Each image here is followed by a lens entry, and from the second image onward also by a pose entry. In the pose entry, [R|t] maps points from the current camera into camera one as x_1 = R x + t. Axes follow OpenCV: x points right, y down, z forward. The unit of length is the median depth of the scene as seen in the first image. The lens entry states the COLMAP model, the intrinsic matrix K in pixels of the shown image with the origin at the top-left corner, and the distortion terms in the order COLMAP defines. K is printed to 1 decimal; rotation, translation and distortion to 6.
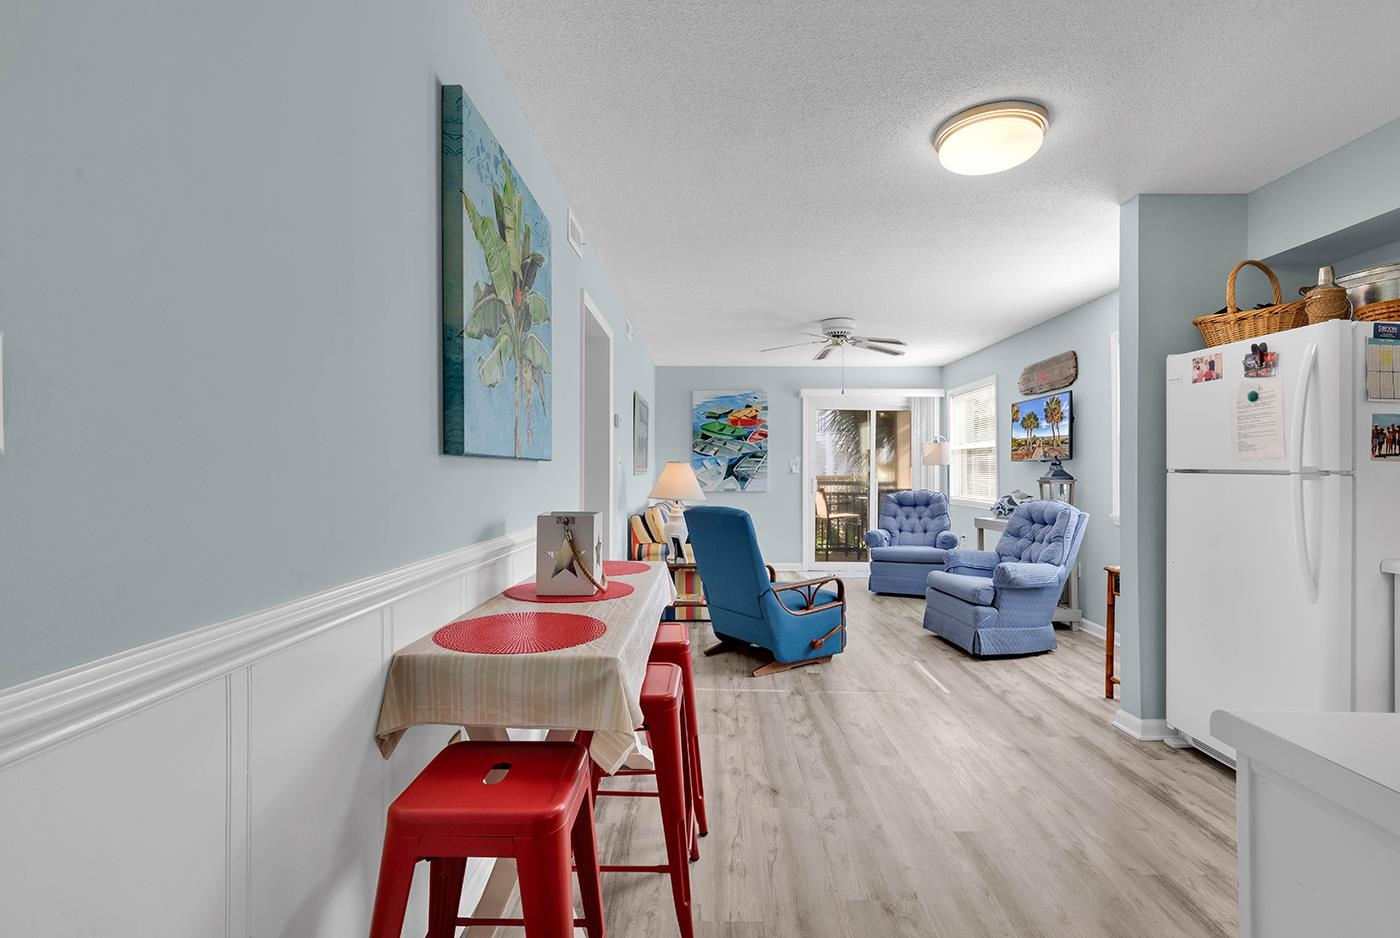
lens RADIAL K [[632.9, 0, 709.7], [0, 632.9, 470.5], [0, 0, 1]] dist [0.001923, 0.000258]
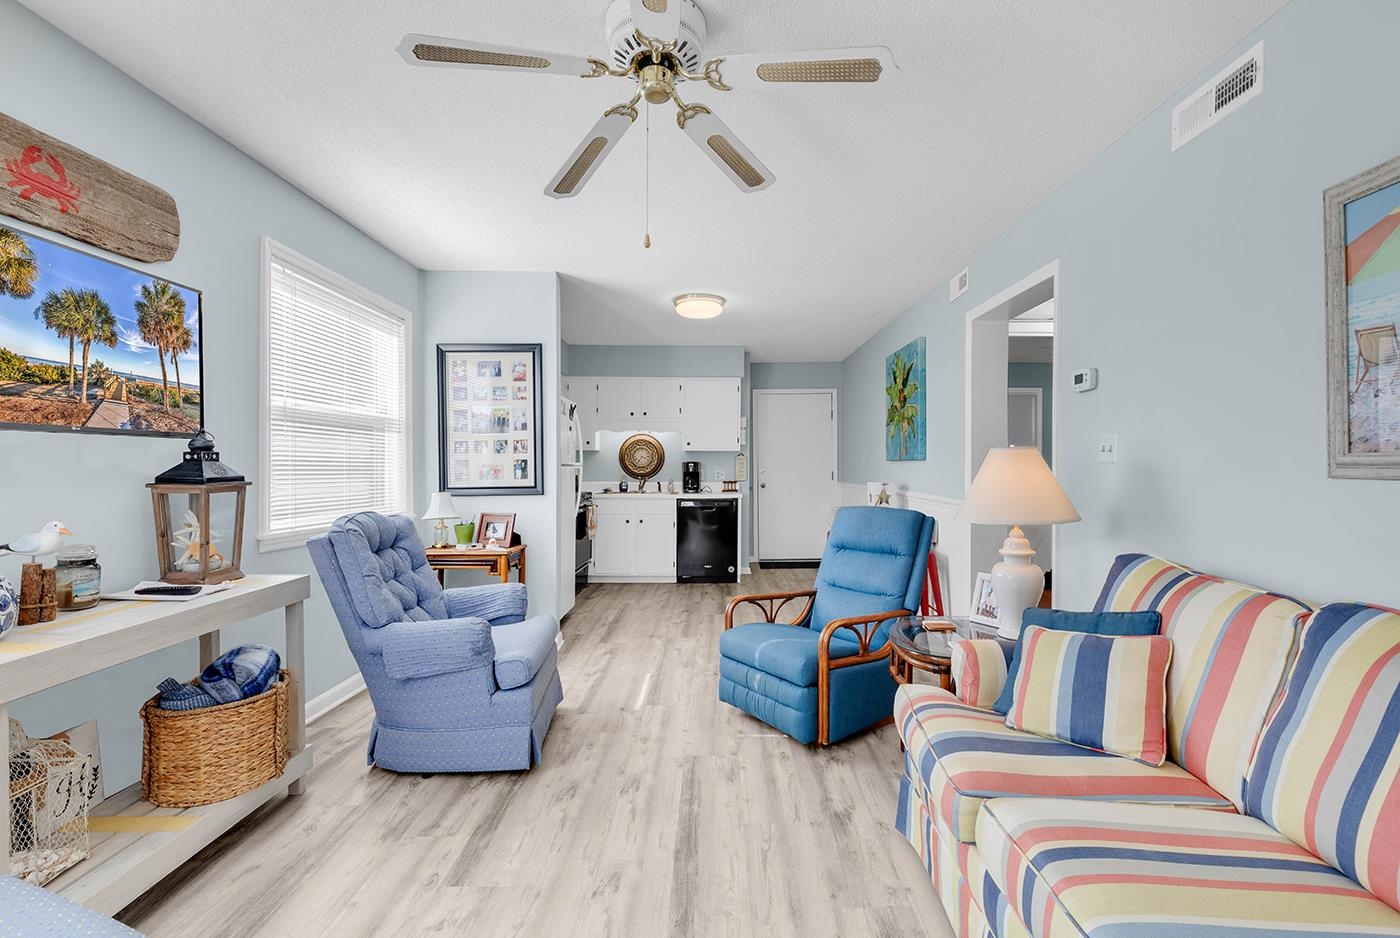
lens RADIAL K [[645.4, 0, 737.0], [0, 645.4, 466.3], [0, 0, 1]] dist [-0.092913, -0.000091]
pose [[-0.999052, -0.000793, -0.043524, 0.195952], [-0.000856, 0.999999, 0.001422, 0.000750], [0.043523, 0.001458, -0.999051, 1.484397]]
